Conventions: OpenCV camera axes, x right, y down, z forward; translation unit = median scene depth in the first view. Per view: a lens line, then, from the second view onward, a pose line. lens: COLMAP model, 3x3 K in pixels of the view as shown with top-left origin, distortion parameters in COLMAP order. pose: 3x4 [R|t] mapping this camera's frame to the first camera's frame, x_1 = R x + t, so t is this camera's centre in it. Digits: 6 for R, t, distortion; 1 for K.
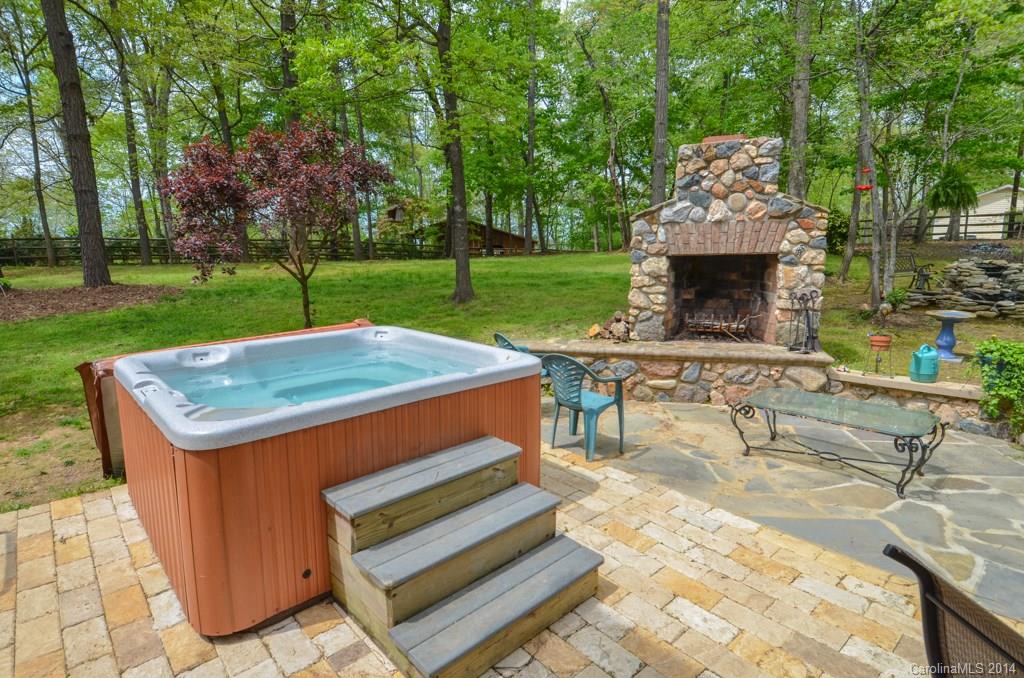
lens RADIAL K [[532.5, 0, 517.4], [0, 532.5, 339.8], [0, 0, 1]] dist [0.047960, -0.022974]
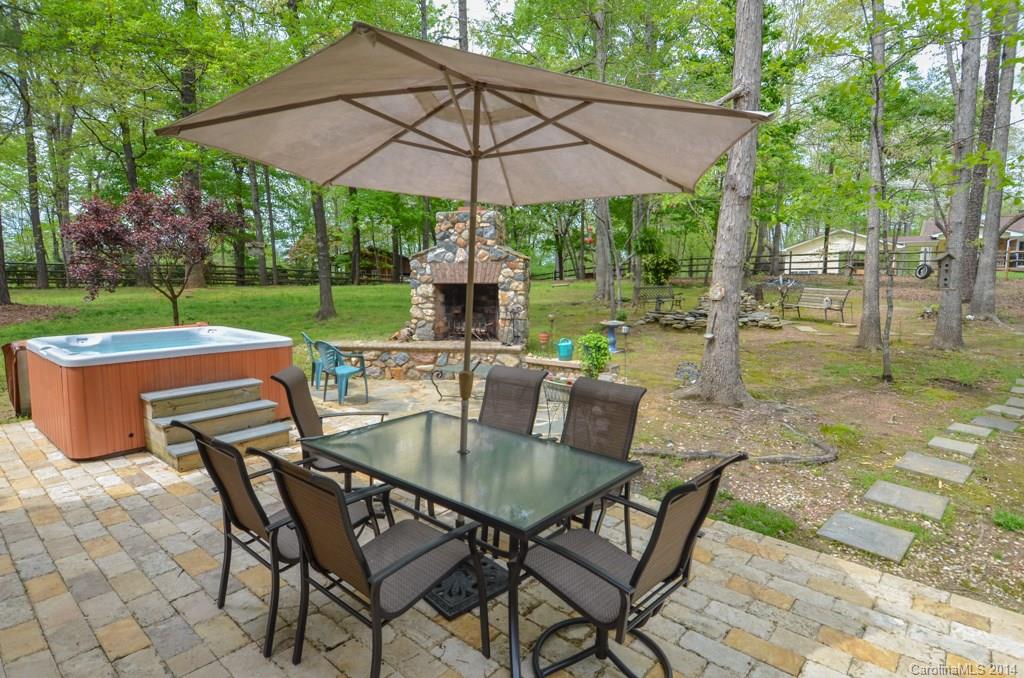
lens RADIAL K [[532.5, 0, 517.3], [0, 532.5, 337.5], [0, 0, 1]] dist [0.047960, -0.022974]
pose [[0.992686, -0.003180, 0.120686, 0.336401], [0.009822, 0.998467, -0.054477, 0.078818], [-0.120328, 0.055264, 0.991195, -0.509898]]
